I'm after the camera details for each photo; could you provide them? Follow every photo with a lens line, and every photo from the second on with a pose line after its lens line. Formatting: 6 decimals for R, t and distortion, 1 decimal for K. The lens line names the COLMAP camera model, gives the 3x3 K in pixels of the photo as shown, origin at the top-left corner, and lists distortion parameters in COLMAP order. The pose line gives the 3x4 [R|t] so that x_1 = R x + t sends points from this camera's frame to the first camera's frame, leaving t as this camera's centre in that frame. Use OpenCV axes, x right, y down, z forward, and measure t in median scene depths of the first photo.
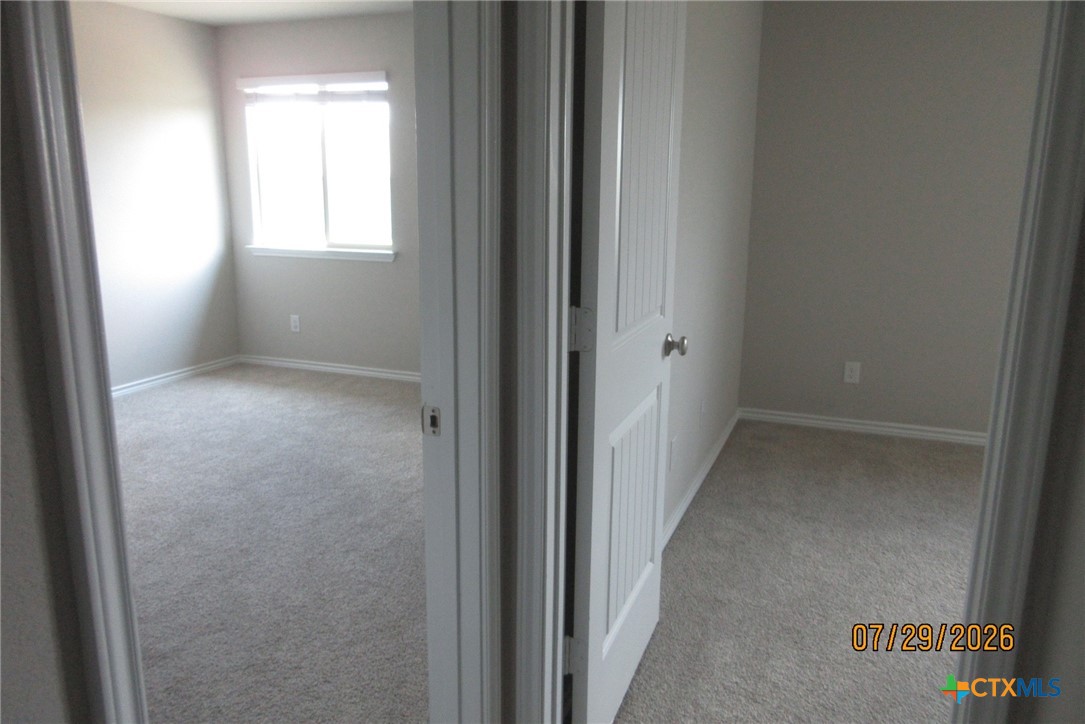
lens RADIAL K [[814.1, 0, 540.0], [0, 814.1, 362.4], [0, 0, 1]] dist [0.007749, -0.005048]
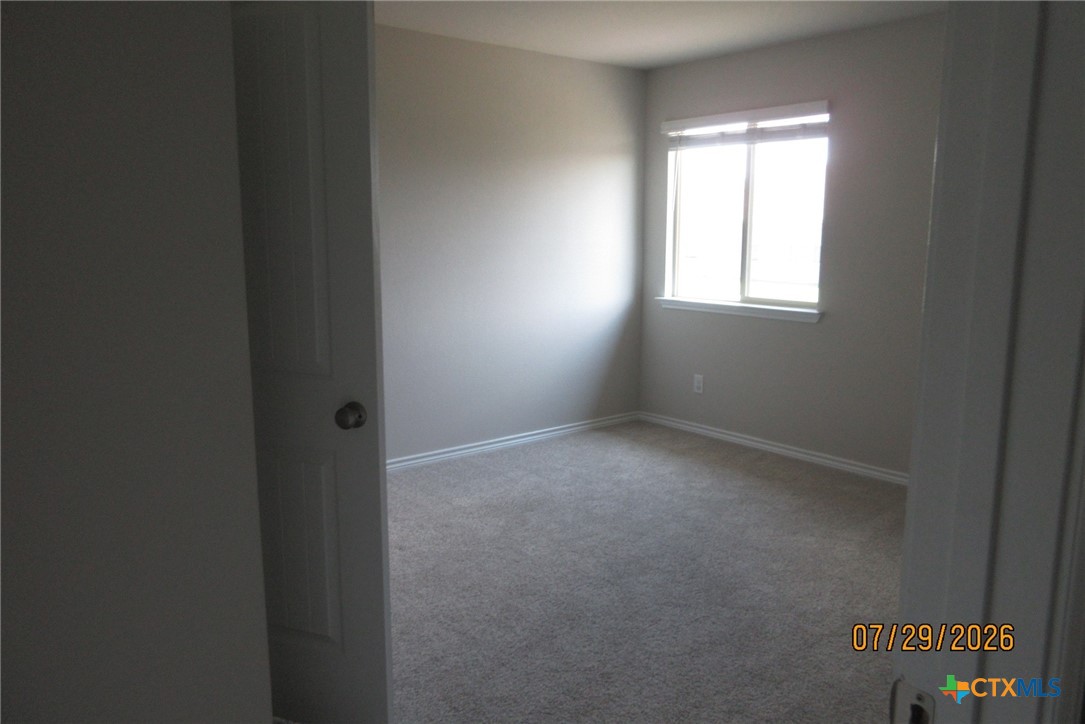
lens RADIAL K [[814.1, 0, 540.3], [0, 814.1, 360.8], [0, 0, 1]] dist [0.007749, -0.005048]
pose [[0.878985, 0.070263, -0.471644, -0.041111], [-0.097354, 0.994694, -0.033251, -0.036430], [0.466805, 0.075143, 0.881162, 0.162157]]
